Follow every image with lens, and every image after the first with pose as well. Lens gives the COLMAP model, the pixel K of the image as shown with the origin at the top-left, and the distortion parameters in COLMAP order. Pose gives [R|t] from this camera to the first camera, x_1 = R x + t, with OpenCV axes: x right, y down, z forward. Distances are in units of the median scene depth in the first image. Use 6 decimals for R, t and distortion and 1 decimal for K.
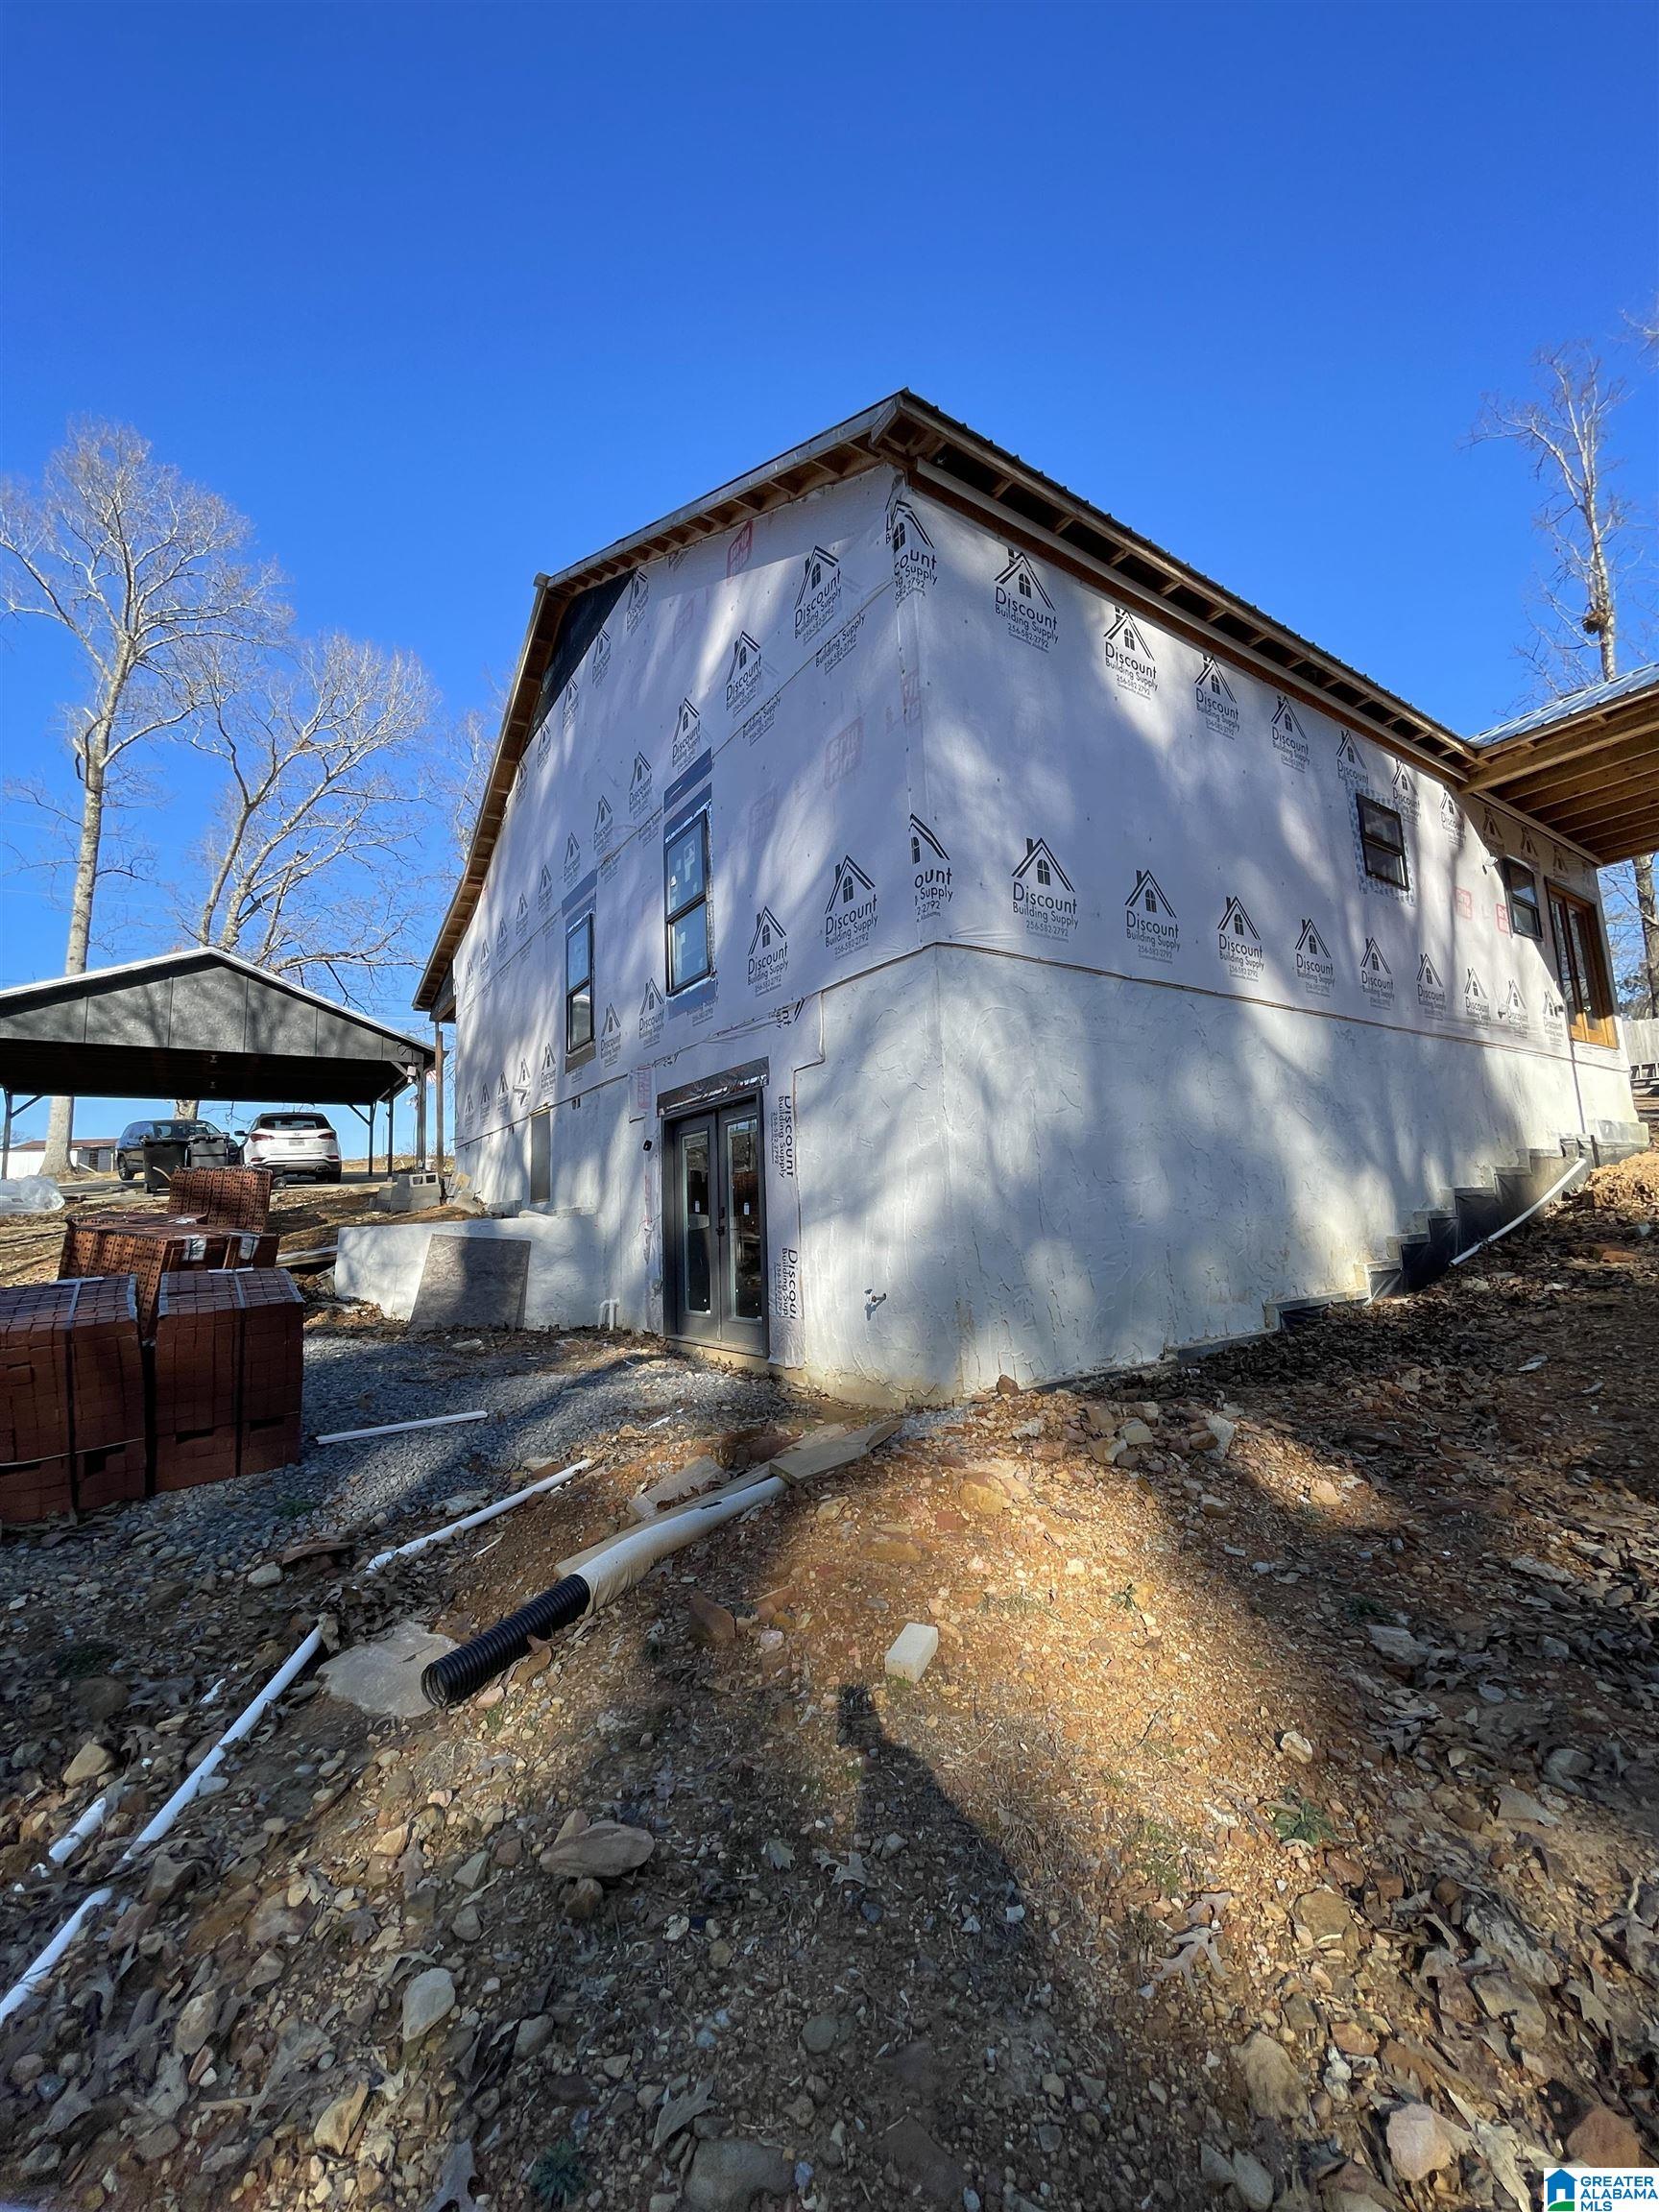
lens RADIAL K [[889.8, 0, 827.0], [0, 889.8, 1102.6], [0, 0, 1]] dist [-0.003870, -0.000136]
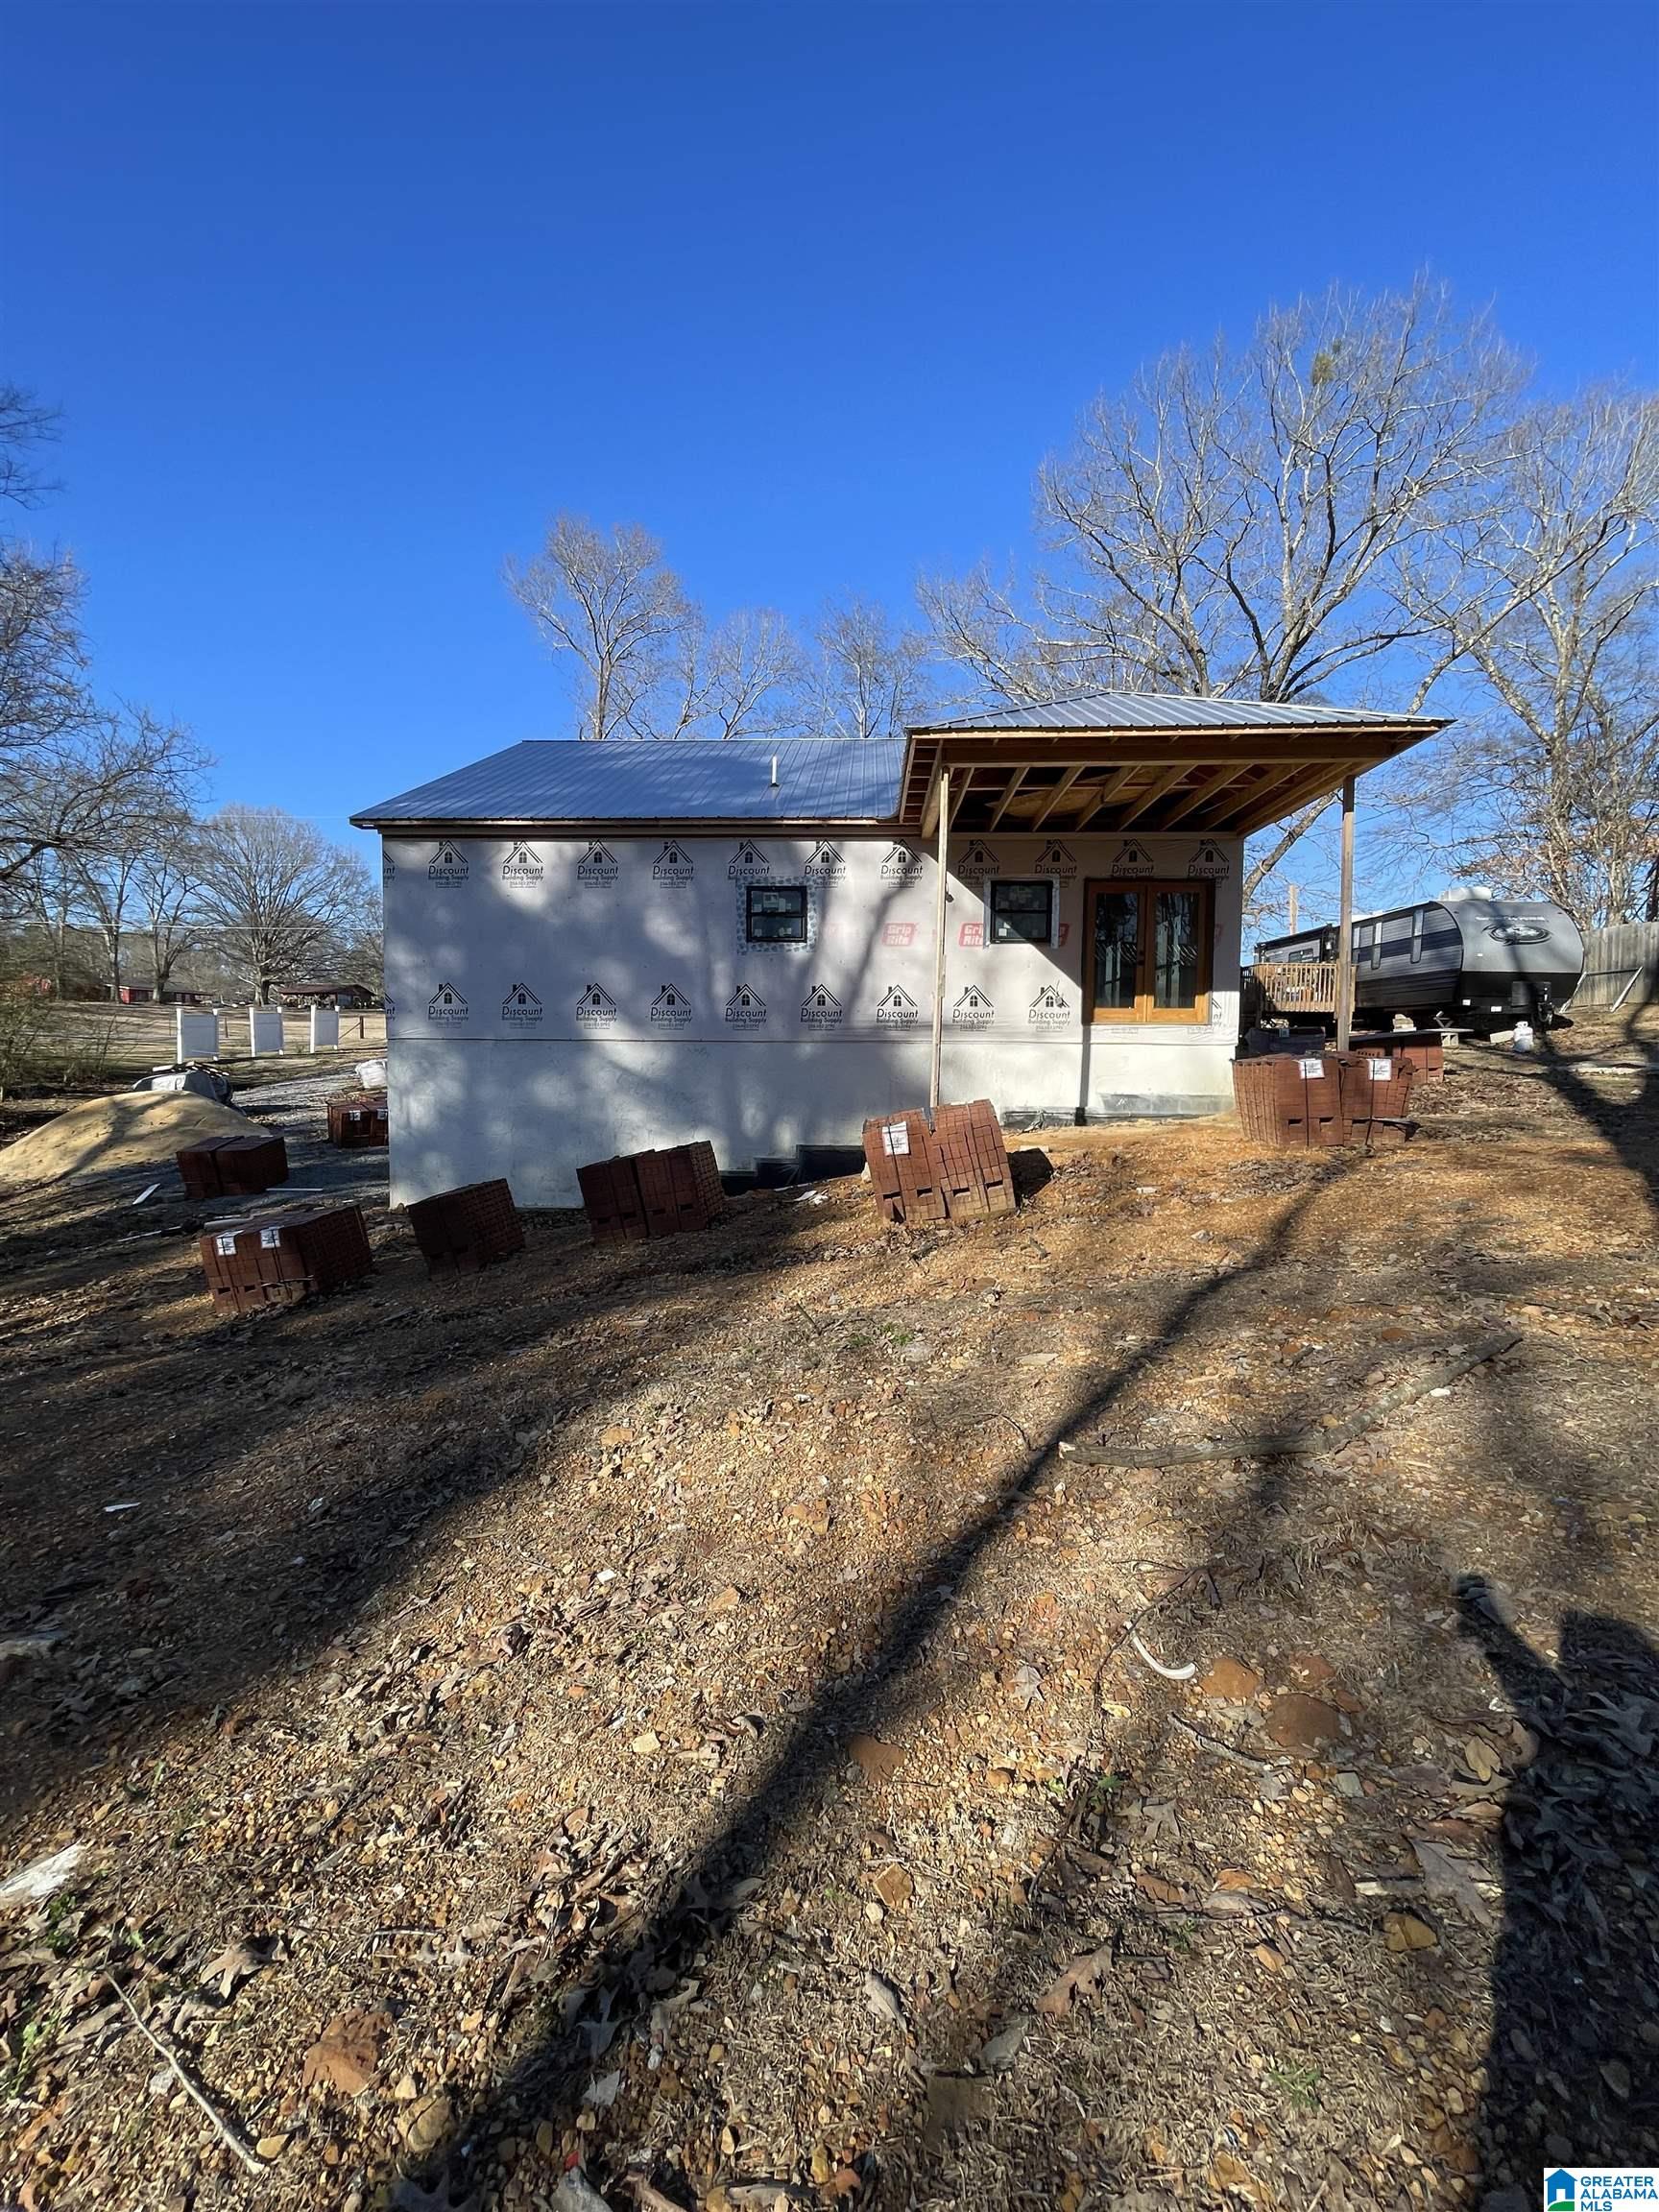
lens RADIAL K [[889.8, 0, 827.0], [0, 889.8, 1102.6], [0, 0, 1]] dist [-0.003870, -0.000136]
pose [[0.804617, 0.082544, -0.588029, 1.557231], [0.038757, 0.980879, 0.190722, -0.255934], [0.592528, -0.176248, 0.786032, -0.175561]]
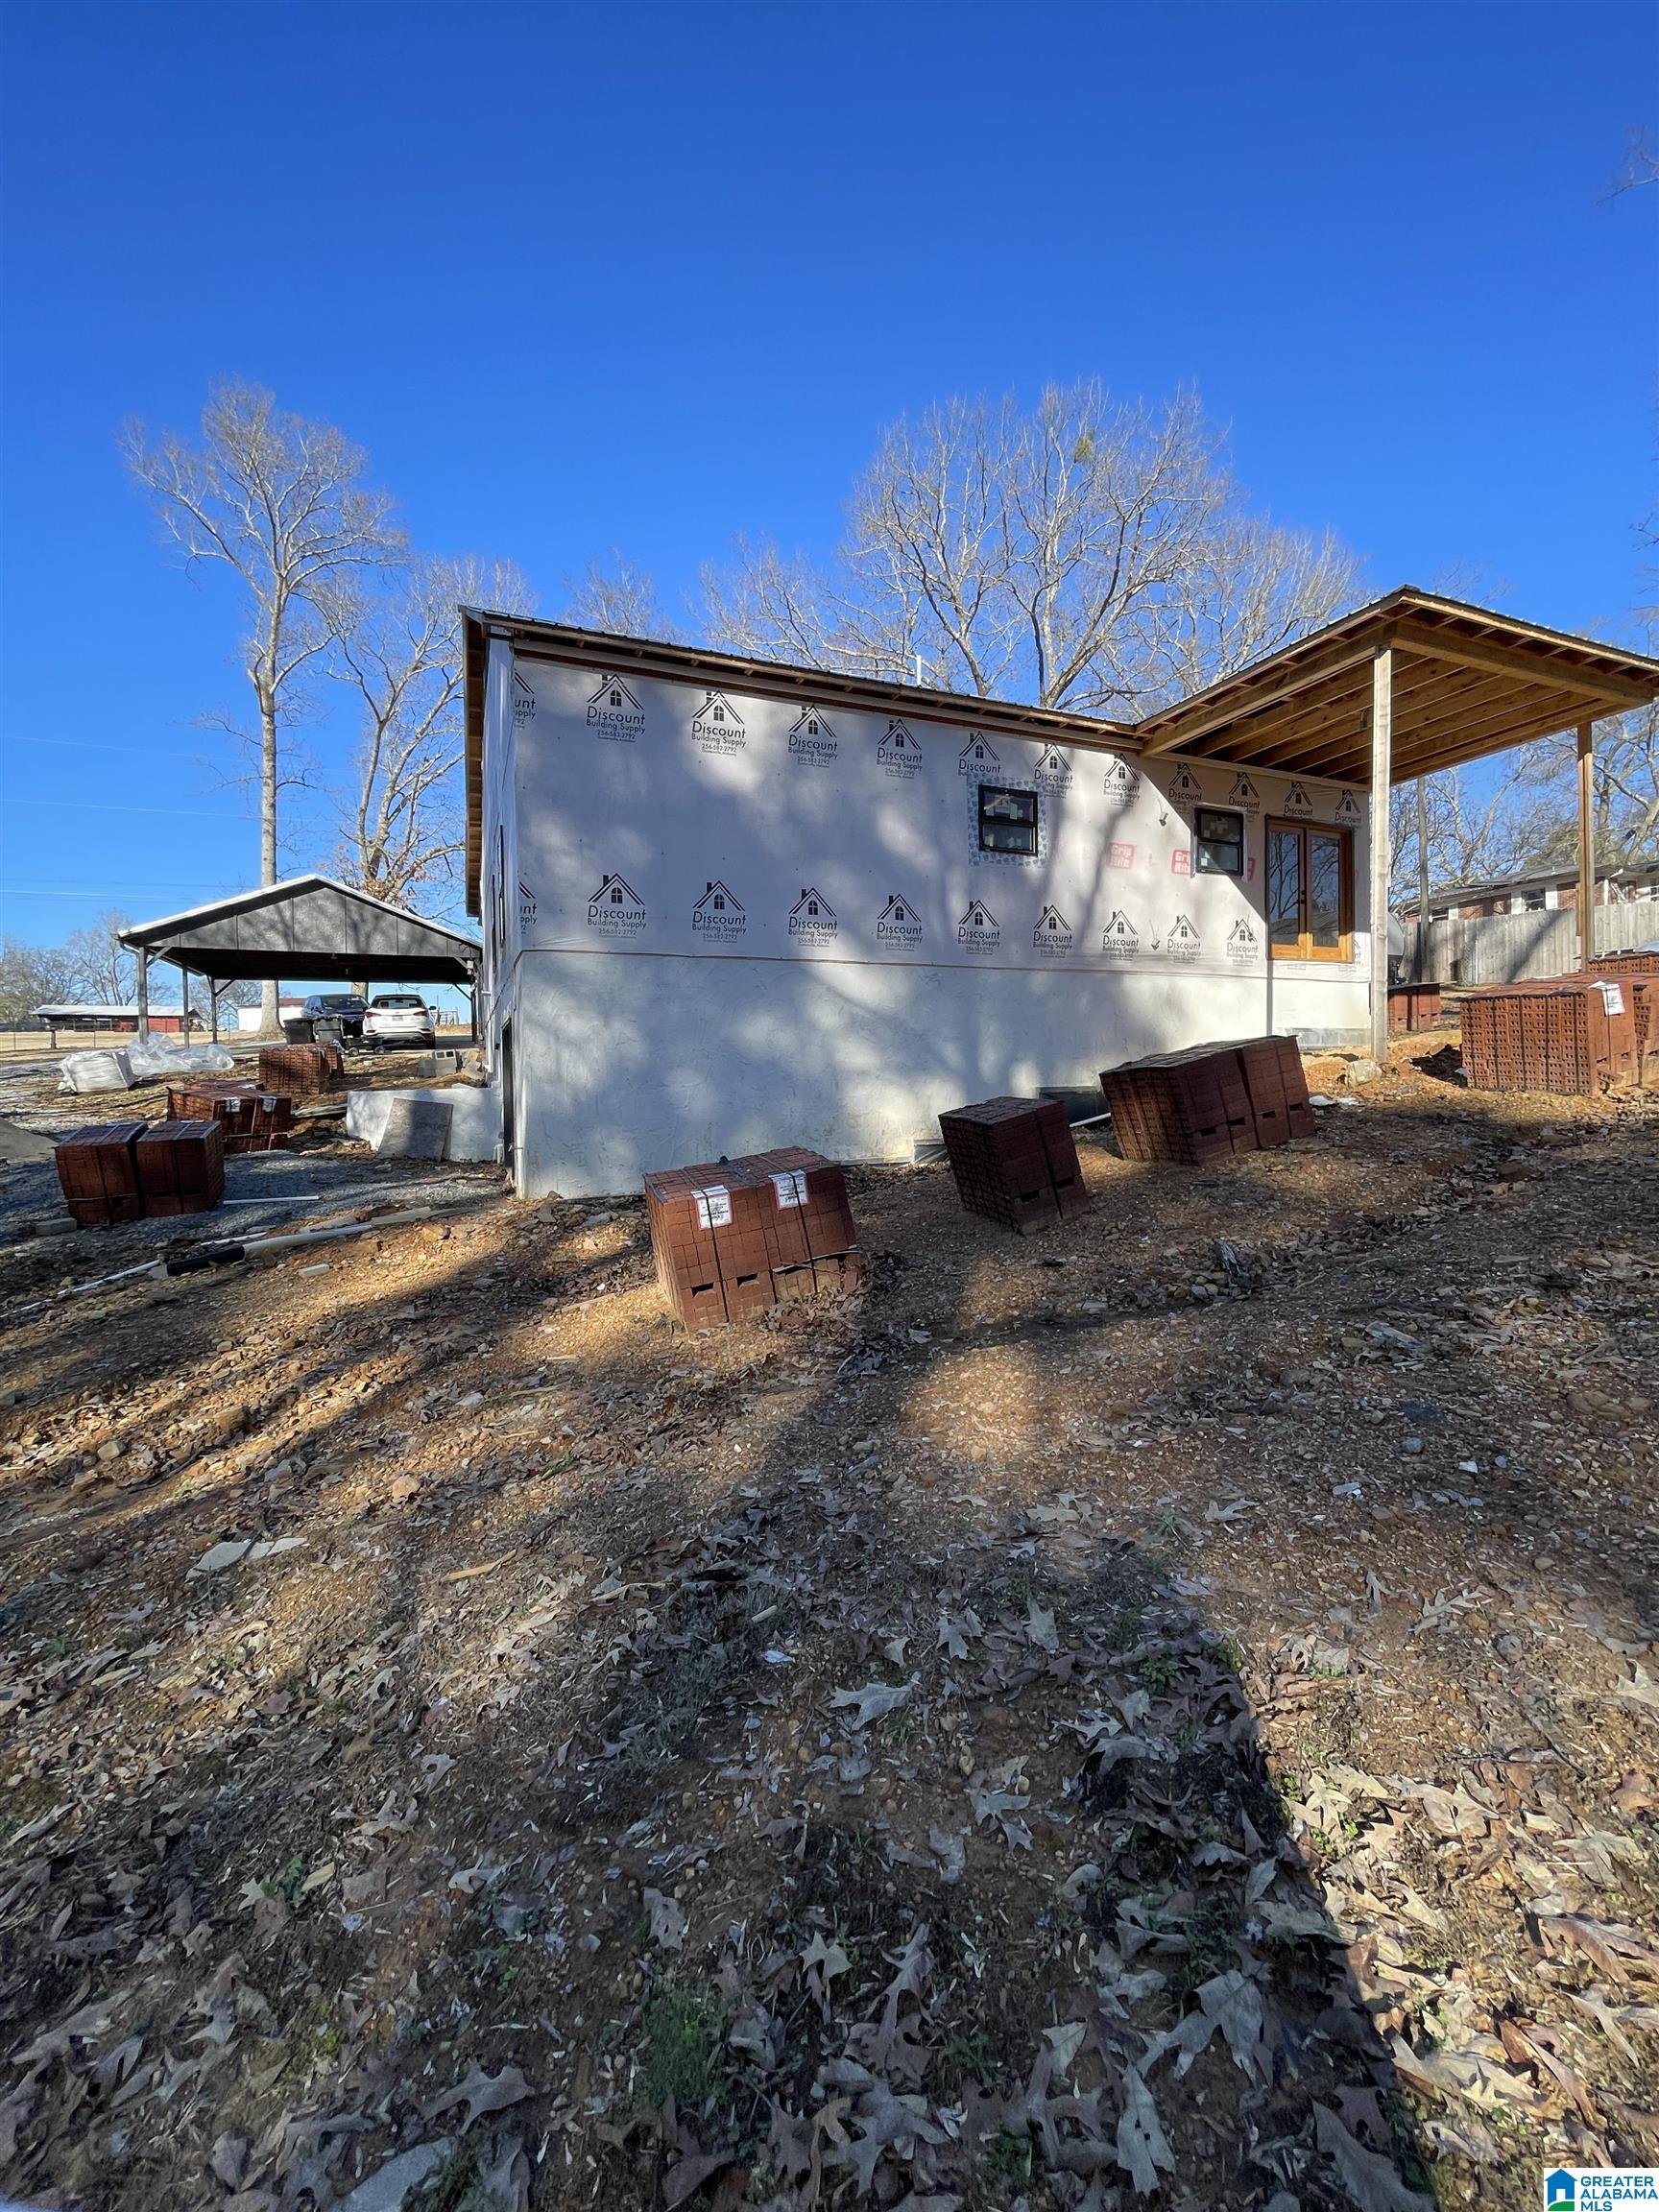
lens RADIAL K [[889.8, 0, 827.0], [0, 889.8, 1102.6], [0, 0, 1]] dist [-0.003870, -0.000136]
pose [[0.980066, 0.029125, -0.196526, 0.616322], [0.003501, 0.986511, 0.163658, -0.097722], [0.198642, -0.161083, 0.966744, -0.359226]]
